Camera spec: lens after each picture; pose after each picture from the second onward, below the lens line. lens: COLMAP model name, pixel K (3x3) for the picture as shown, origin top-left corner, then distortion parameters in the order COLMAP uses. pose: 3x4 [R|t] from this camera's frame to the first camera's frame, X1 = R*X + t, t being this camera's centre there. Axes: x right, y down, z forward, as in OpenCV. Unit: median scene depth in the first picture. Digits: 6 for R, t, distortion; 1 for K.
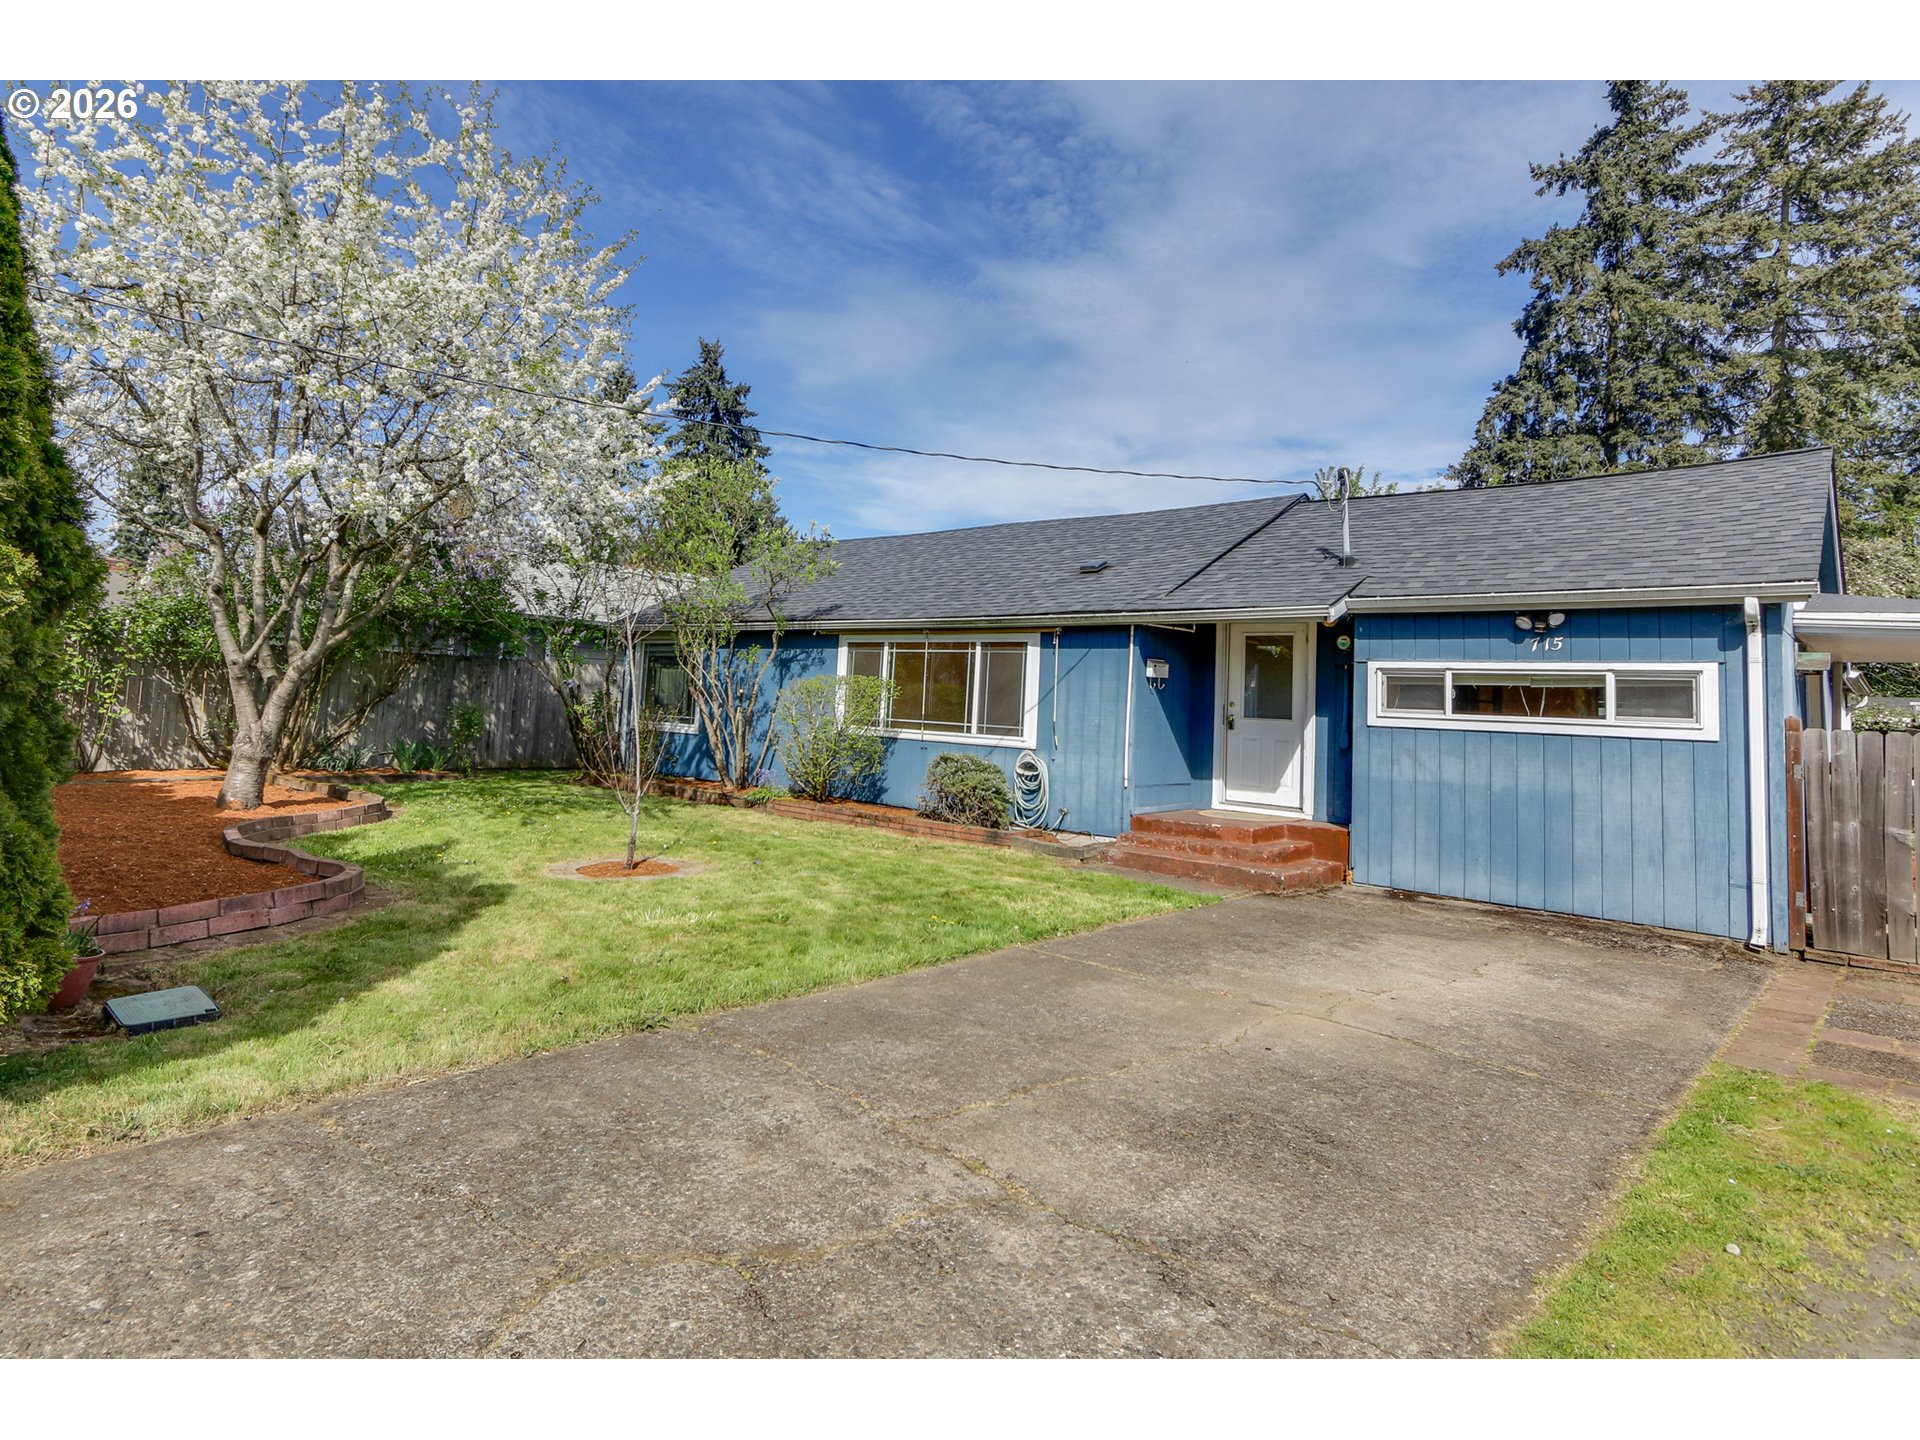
lens RADIAL K [[1077.5, 0, 958.7], [0, 1077.5, 602.6], [0, 0, 1]] dist [0.015292, -0.000895]
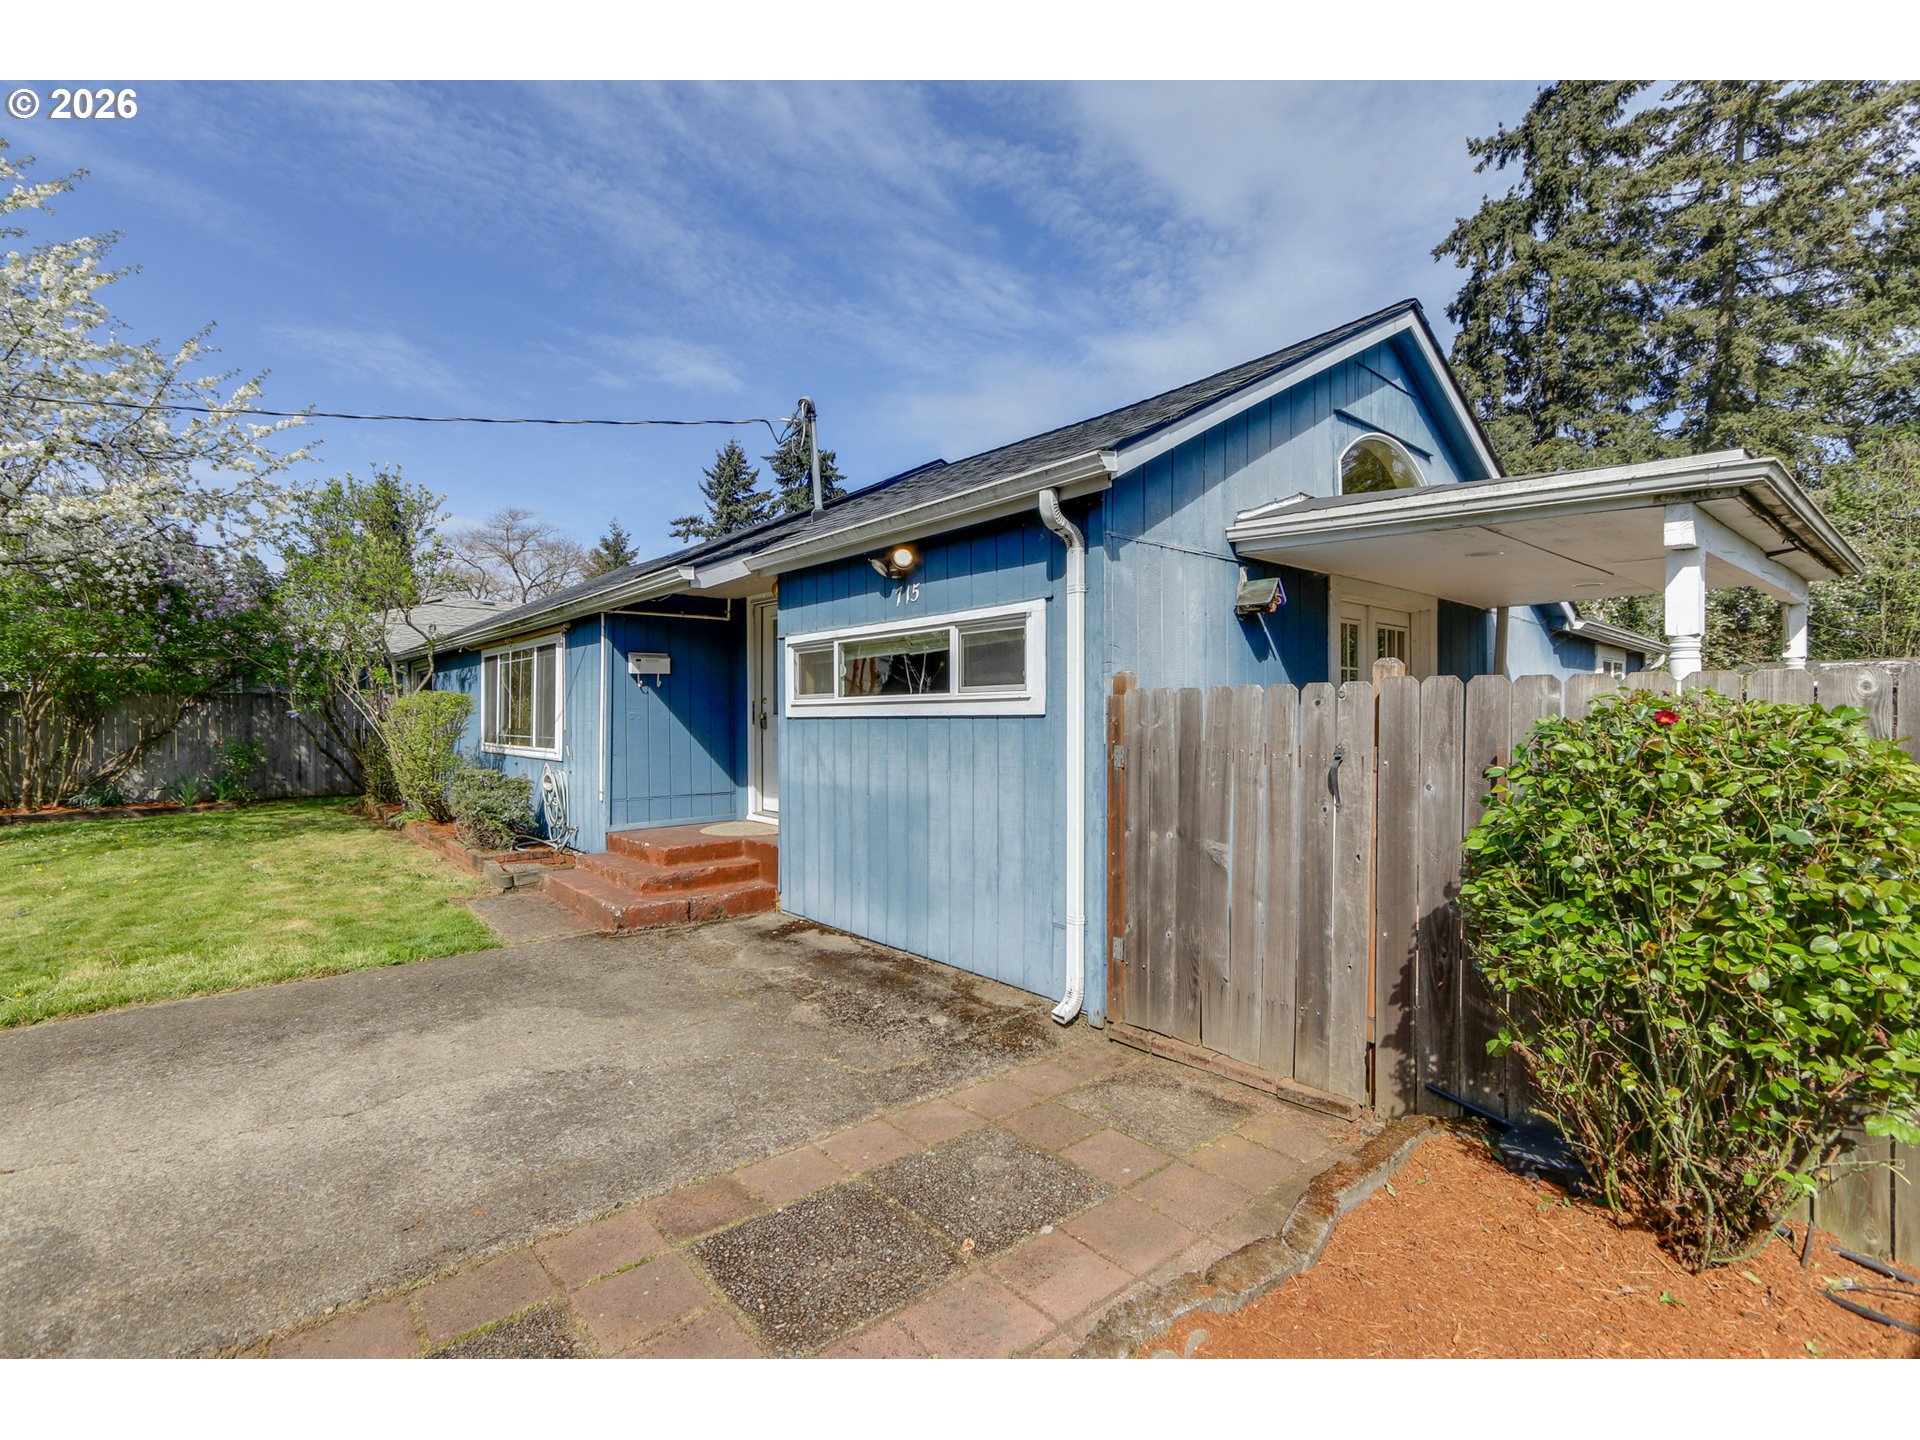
lens RADIAL K [[884.8, 0, 960.0], [0, 884.8, 720.0], [0, 0, 1]] dist [0.019891, 0.000993]
pose [[0.992102, -0.051166, -0.114520, 0.491595], [0.062353, 0.993394, 0.096338, 0.051388], [0.108834, -0.102718, 0.988739, 0.311585]]
